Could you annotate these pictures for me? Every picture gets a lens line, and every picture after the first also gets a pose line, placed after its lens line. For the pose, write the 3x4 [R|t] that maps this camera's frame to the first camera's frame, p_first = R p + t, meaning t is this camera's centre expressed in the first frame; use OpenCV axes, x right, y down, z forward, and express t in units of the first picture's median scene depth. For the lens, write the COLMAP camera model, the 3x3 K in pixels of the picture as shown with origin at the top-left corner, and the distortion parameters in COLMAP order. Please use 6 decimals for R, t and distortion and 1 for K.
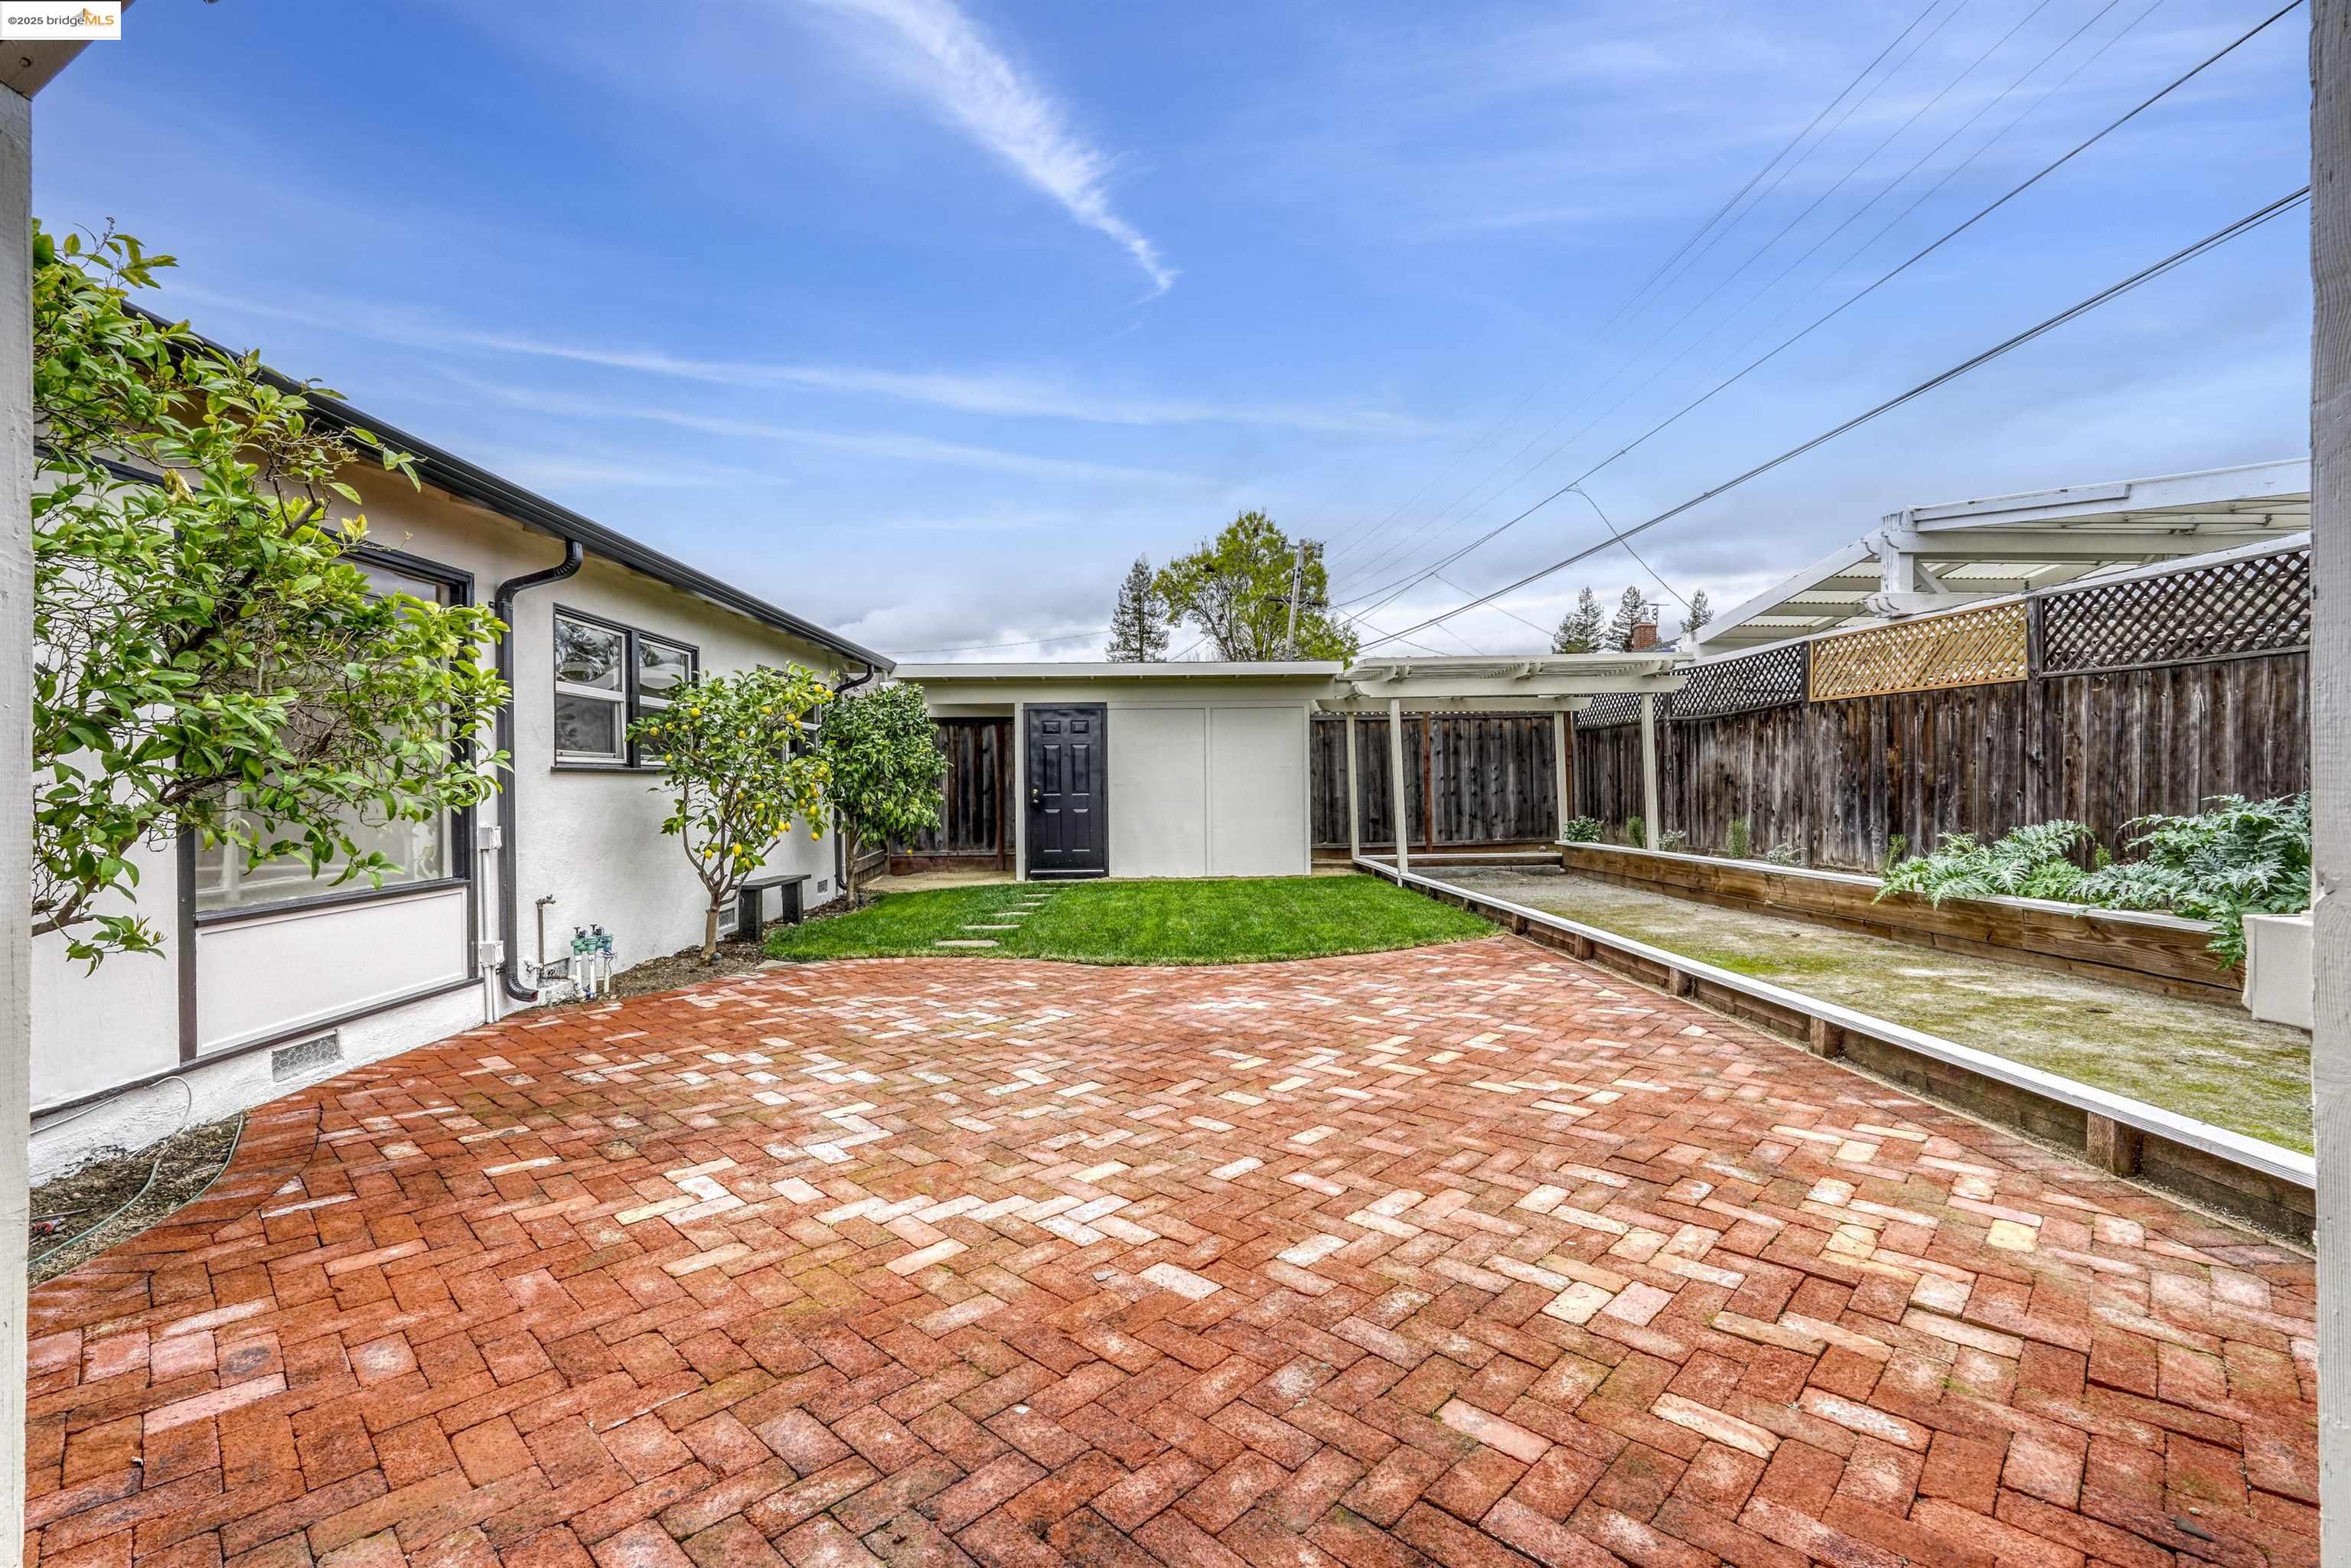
lens RADIAL K [[1036.9, 0, 1174.4], [0, 1036.9, 775.1], [0, 0, 1]] dist [-0.003603, 0.001022]
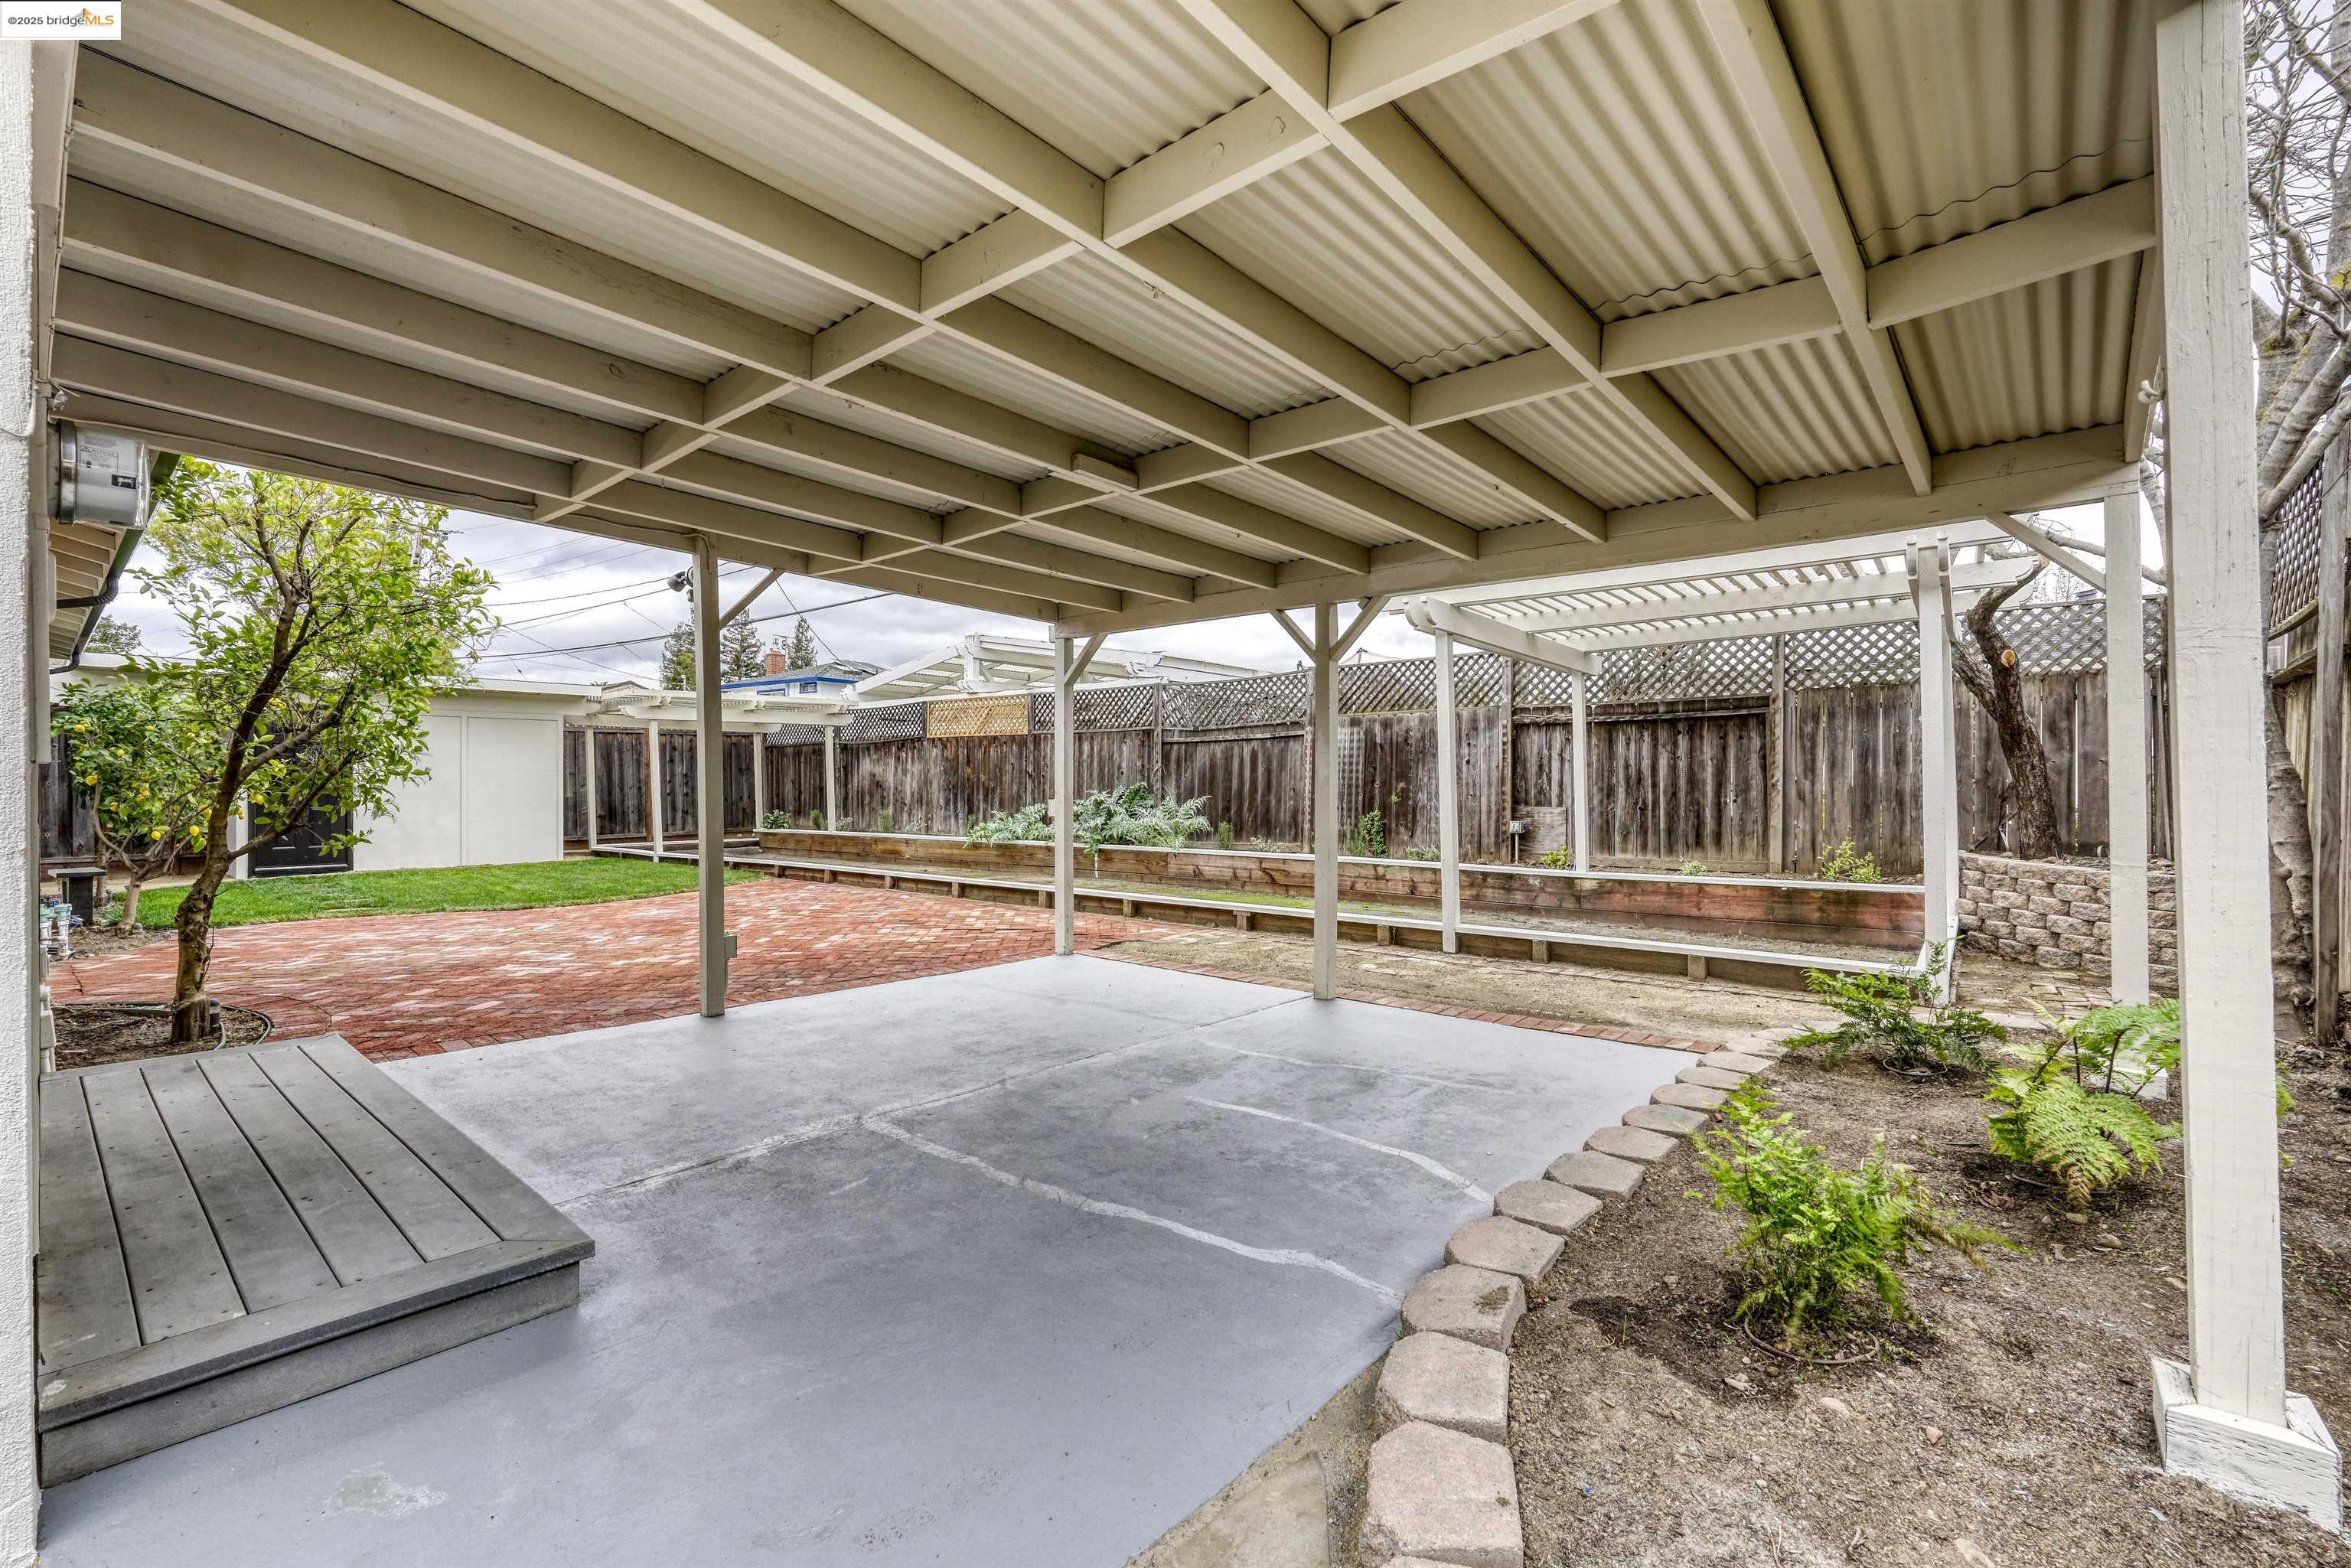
lens RADIAL K [[1036.9, 0, 1161.5], [0, 1036.9, 784.9], [0, 0, 1]] dist [-0.003603, 0.001022]
pose [[0.687150, 0.007043, 0.726481, -0.296617], [-0.008624, 0.999962, -0.001536, 0.004364], [-0.726464, -0.005210, 0.687185, -0.369828]]
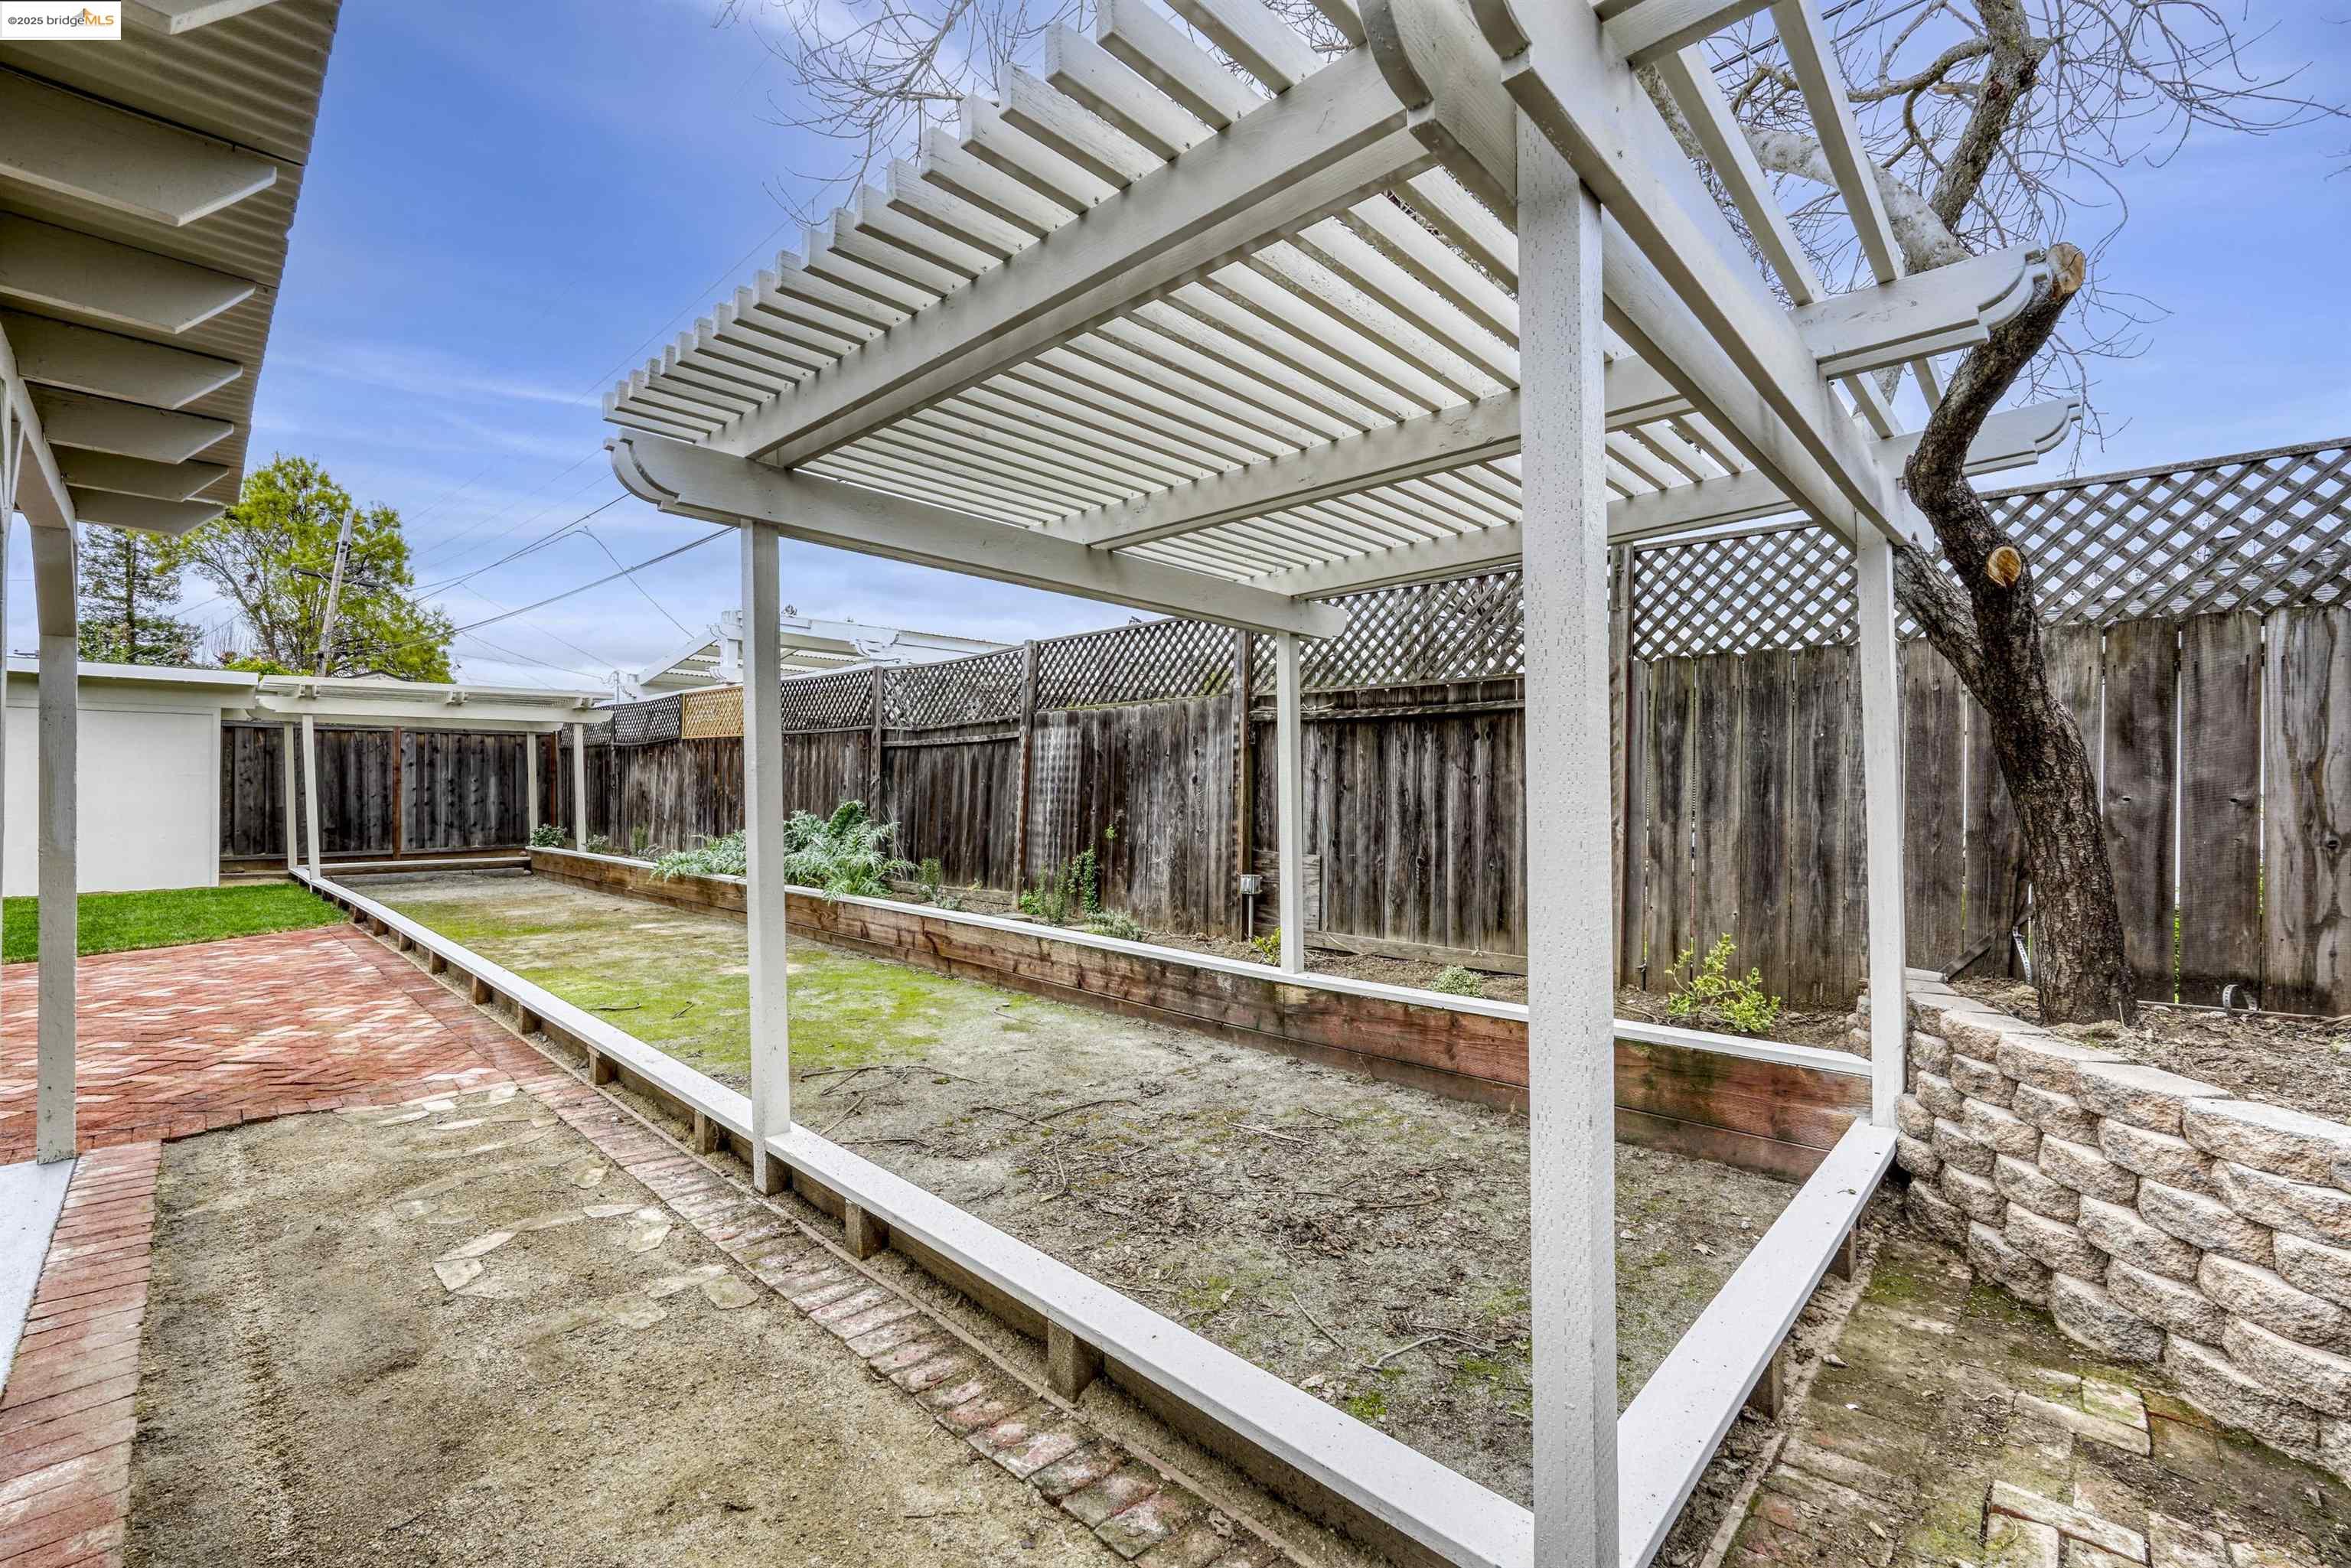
lens RADIAL K [[1036.9, 0, 1166.3], [0, 1036.9, 789.7], [0, 0, 1]] dist [-0.003603, 0.001022]
pose [[0.734758, 0.013988, 0.678185, 0.139245], [-0.019005, 0.999819, -0.000032, -0.013830], [-0.678063, -0.012865, 0.734891, -0.362794]]
